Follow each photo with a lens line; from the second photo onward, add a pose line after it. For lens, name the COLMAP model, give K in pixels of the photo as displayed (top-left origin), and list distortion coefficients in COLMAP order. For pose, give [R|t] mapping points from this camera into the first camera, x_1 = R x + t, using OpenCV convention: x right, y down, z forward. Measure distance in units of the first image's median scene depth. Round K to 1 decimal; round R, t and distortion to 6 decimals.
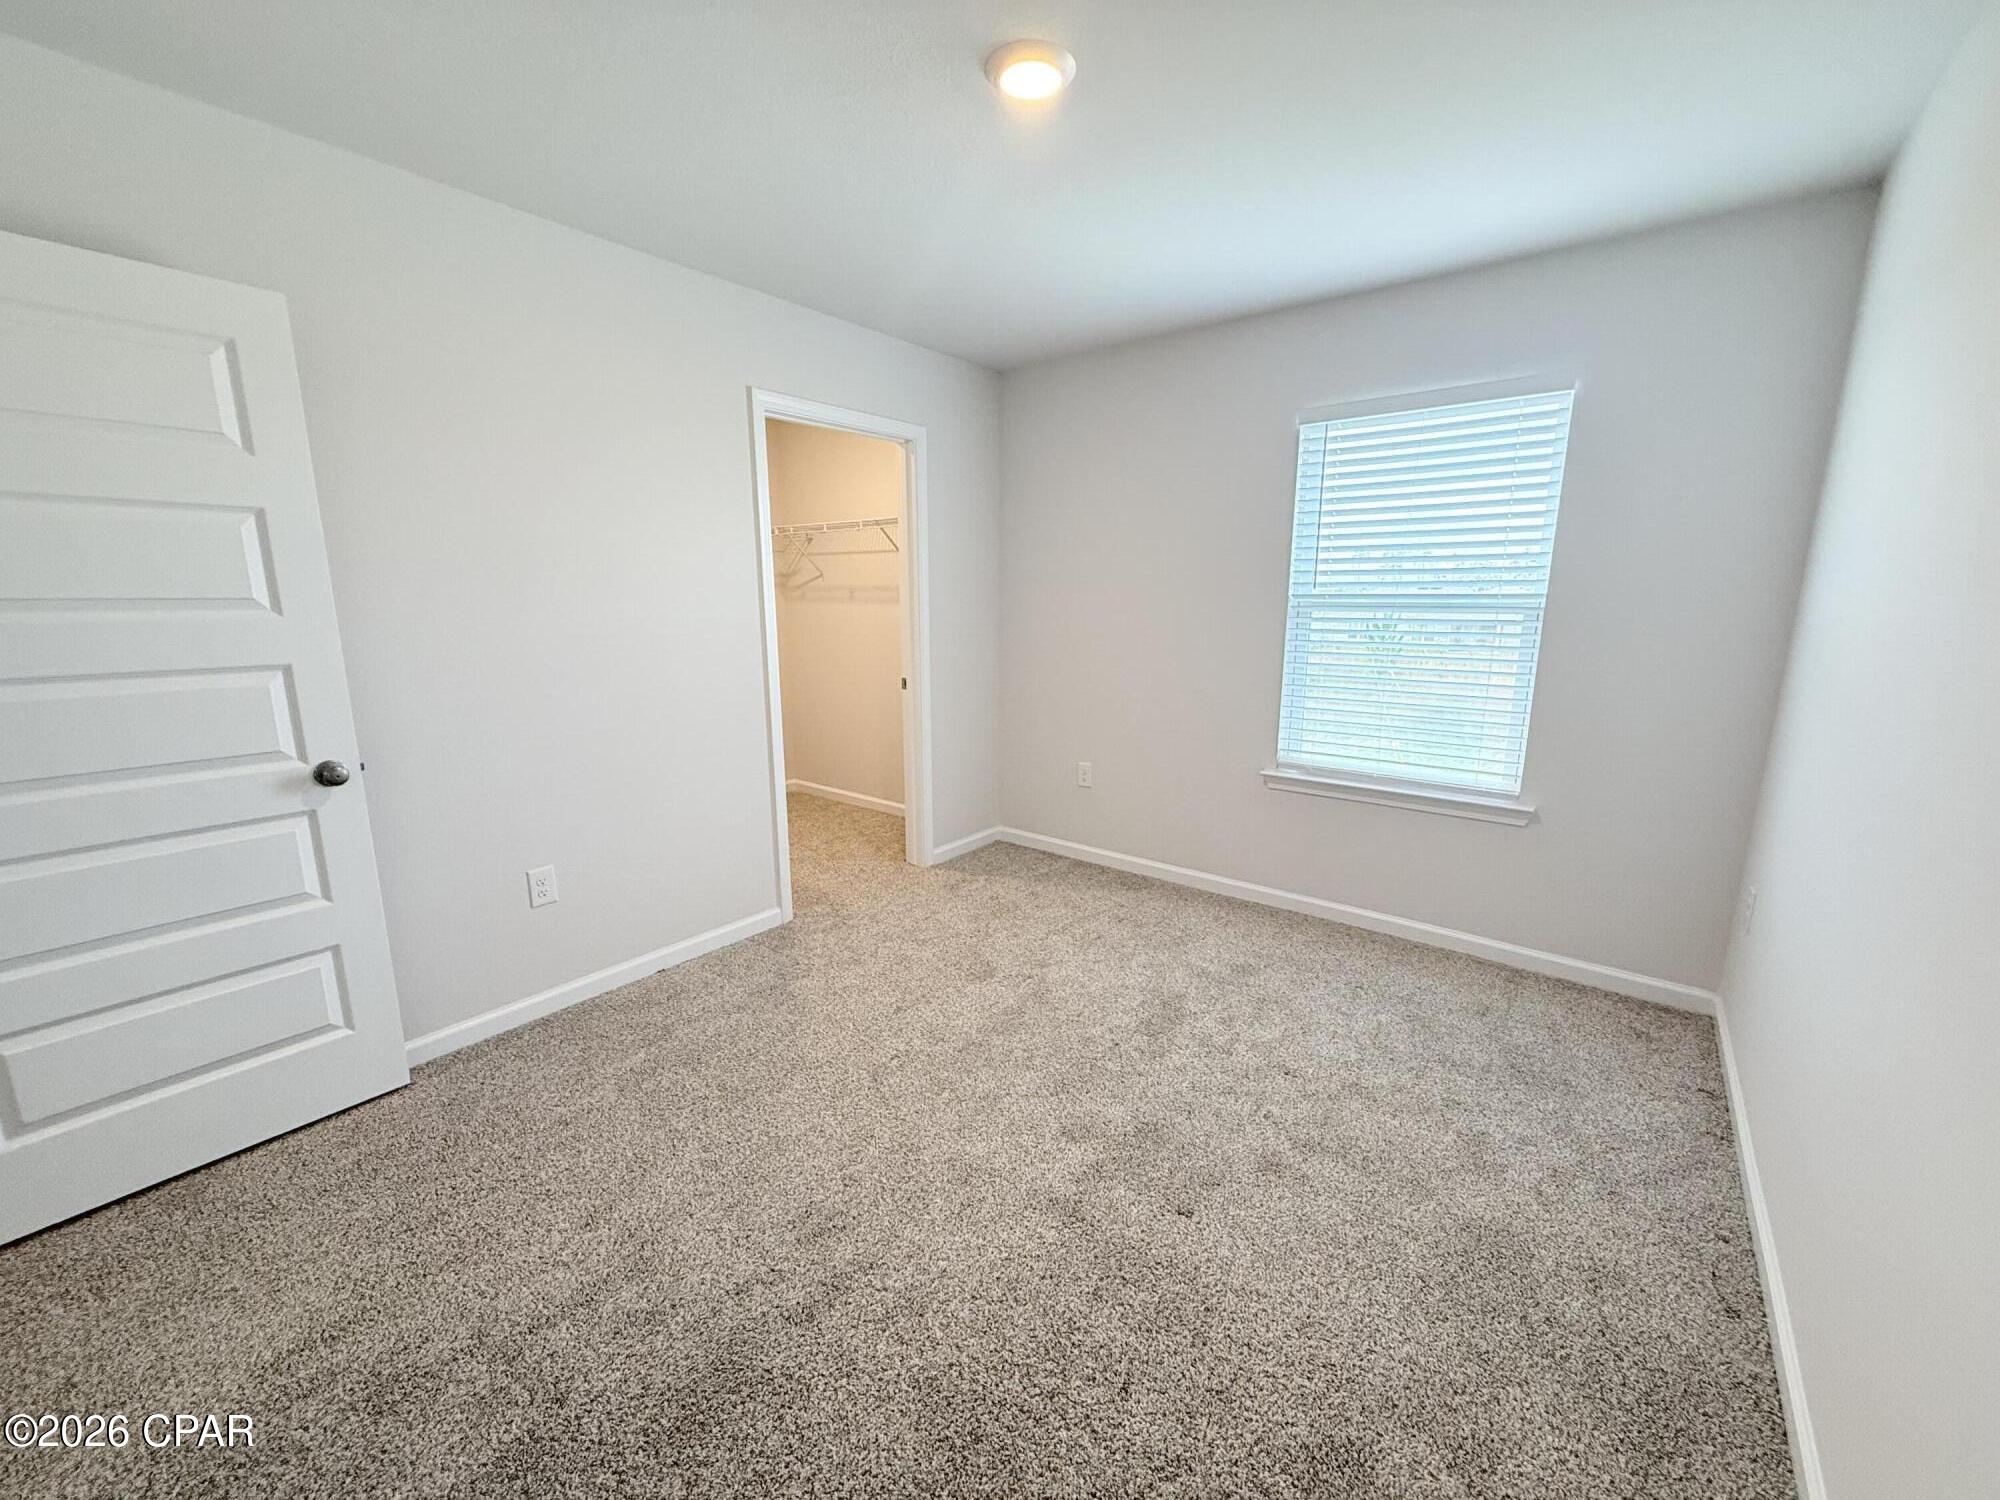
lens RADIAL K [[790.0, 0, 1006.1], [0, 790.0, 738.8], [0, 0, 1]] dist [-0.000527, 0.000178]
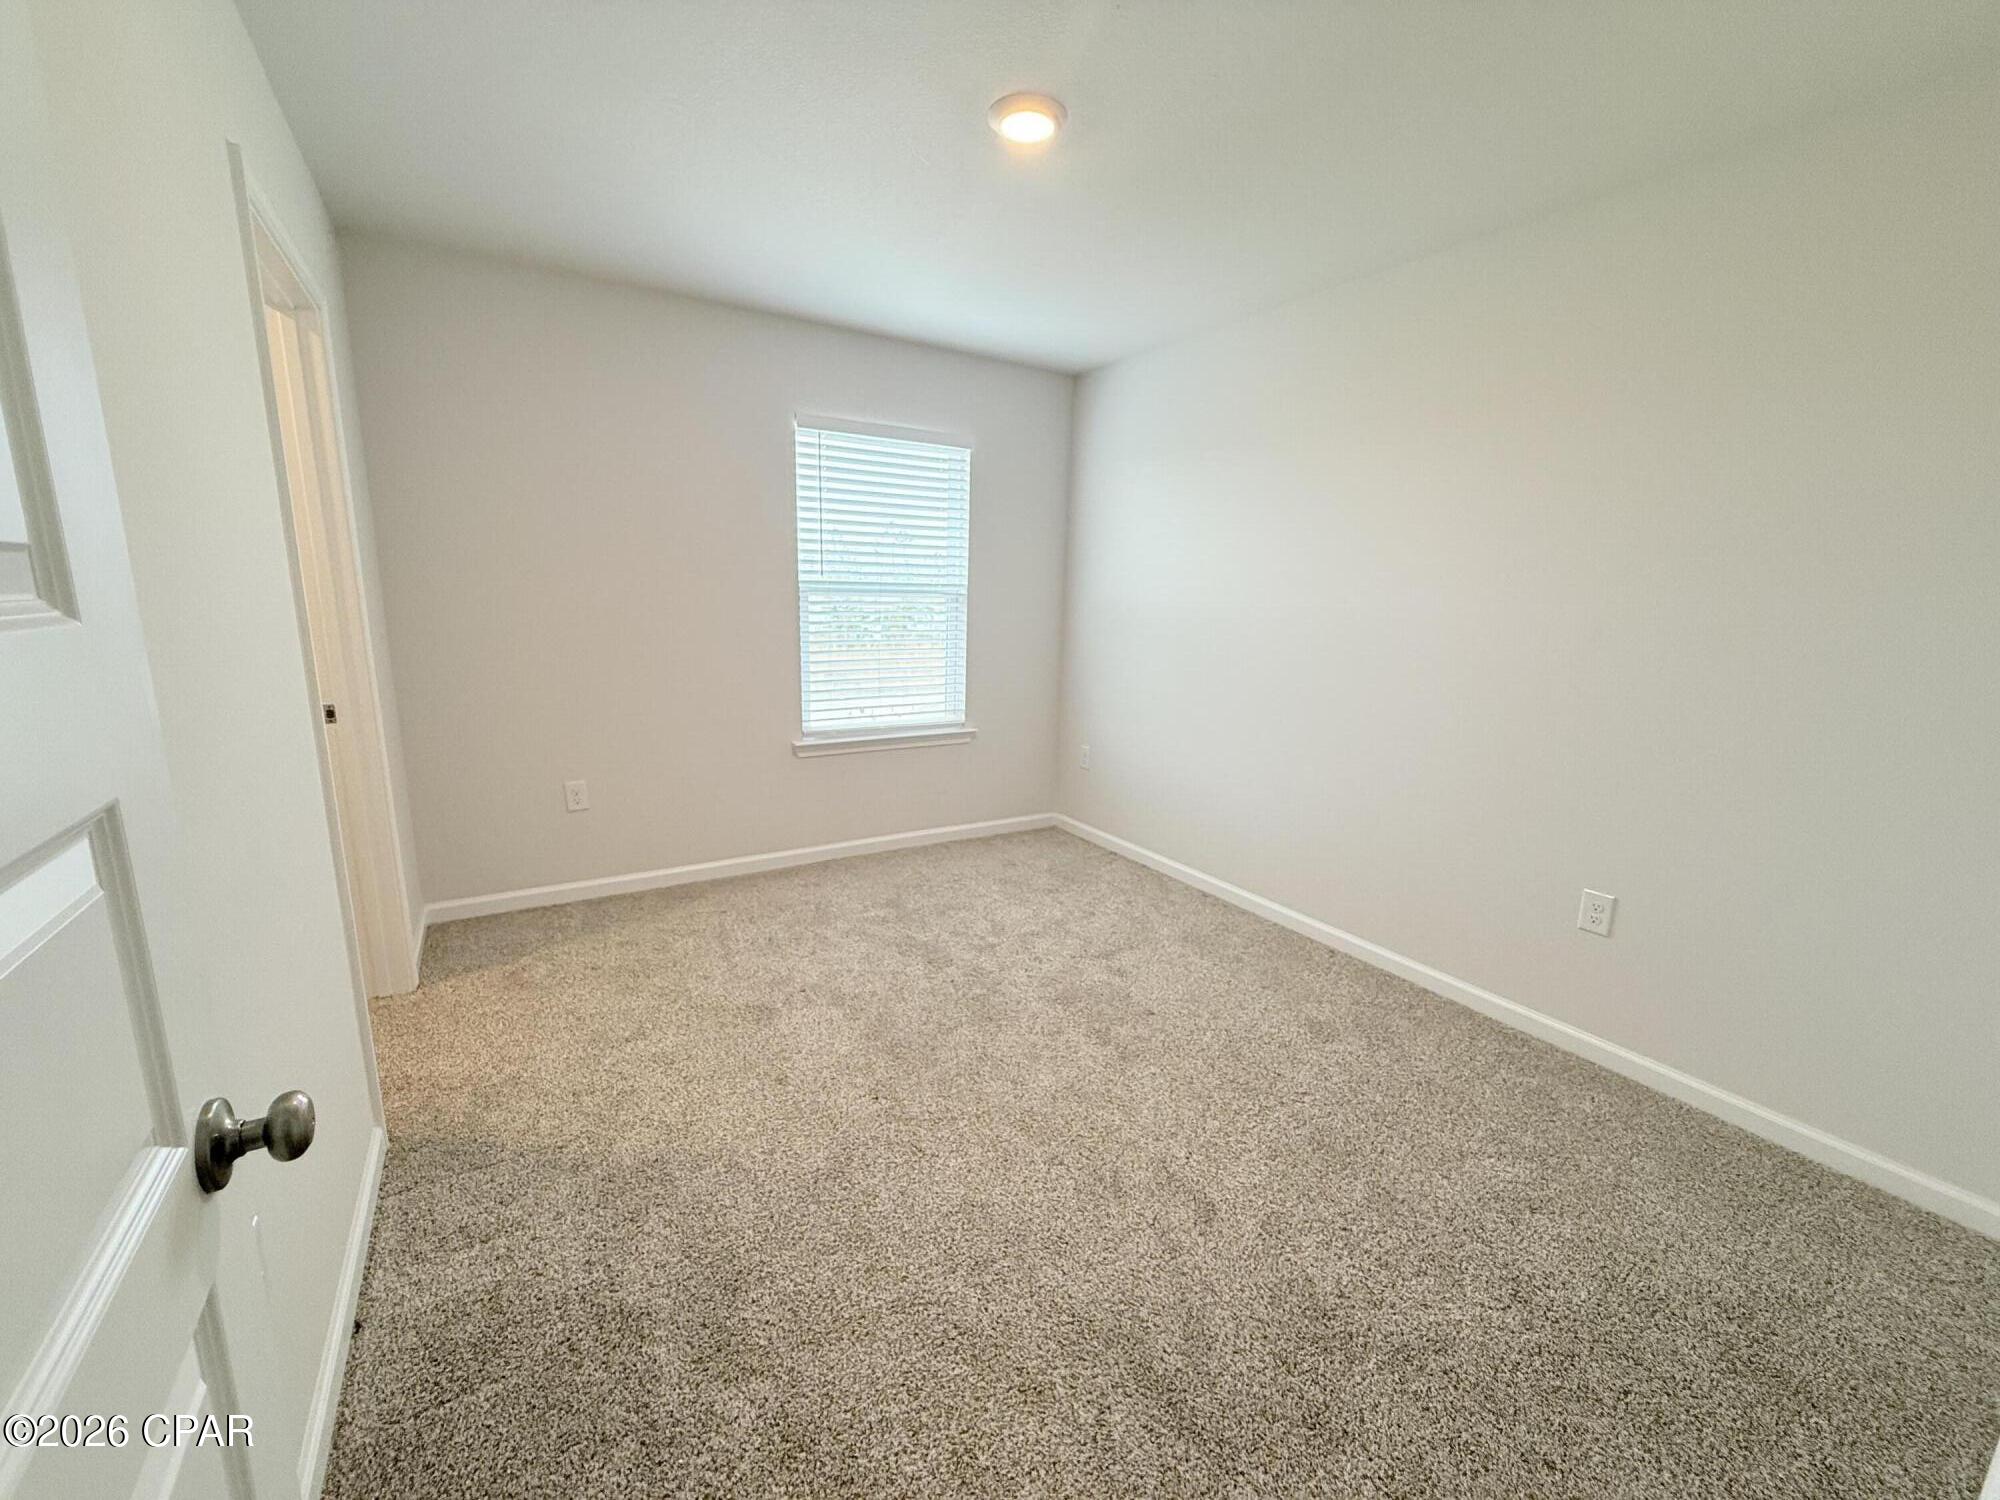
lens RADIAL K [[790.0, 0, 989.1], [0, 790.0, 746.7], [0, 0, 1]] dist [-0.000527, 0.000178]
pose [[0.351504, -0.175843, 0.919524, -0.677786], [0.144044, 0.980664, 0.132472, -0.070494], [-0.925039, 0.085887, 0.370037, 0.414032]]
